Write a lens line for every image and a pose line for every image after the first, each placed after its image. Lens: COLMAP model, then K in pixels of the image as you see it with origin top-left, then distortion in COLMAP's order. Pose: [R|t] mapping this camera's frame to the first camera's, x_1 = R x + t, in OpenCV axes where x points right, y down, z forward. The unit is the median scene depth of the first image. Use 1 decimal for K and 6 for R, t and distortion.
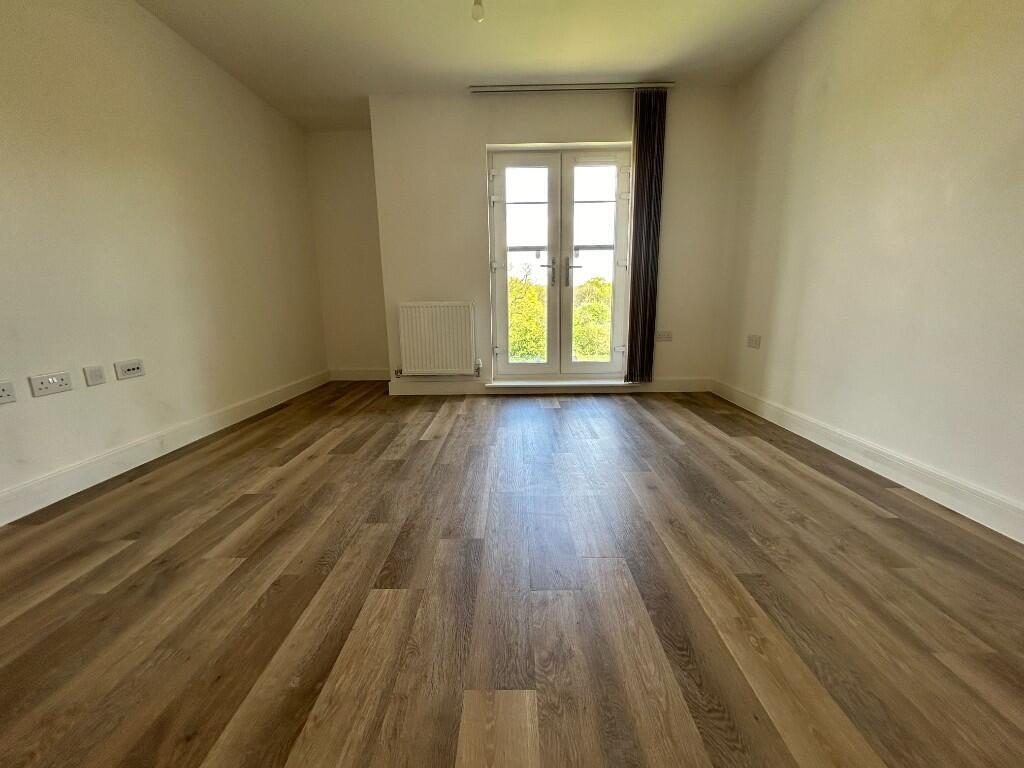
lens RADIAL K [[412.0, 0, 512.0], [0, 412.0, 384.0], [0, 0, 1]] dist [-0.000915, 0.000713]
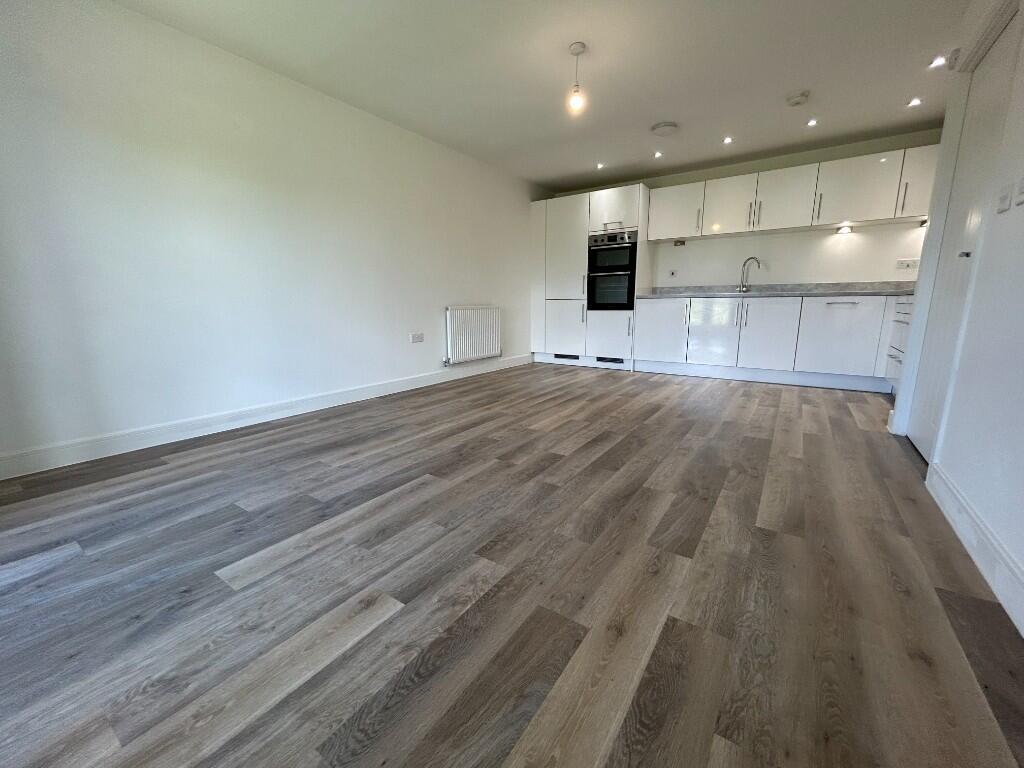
lens RADIAL K [[412.0, 0, 512.0], [0, 412.0, 384.0], [0, 0, 1]] dist [-0.000915, 0.000713]
pose [[-0.827952, -0.089528, 0.553606, -0.556690], [0.130002, 0.929643, 0.344766, -0.240517], [-0.545522, 0.357420, -0.758061, 1.187206]]
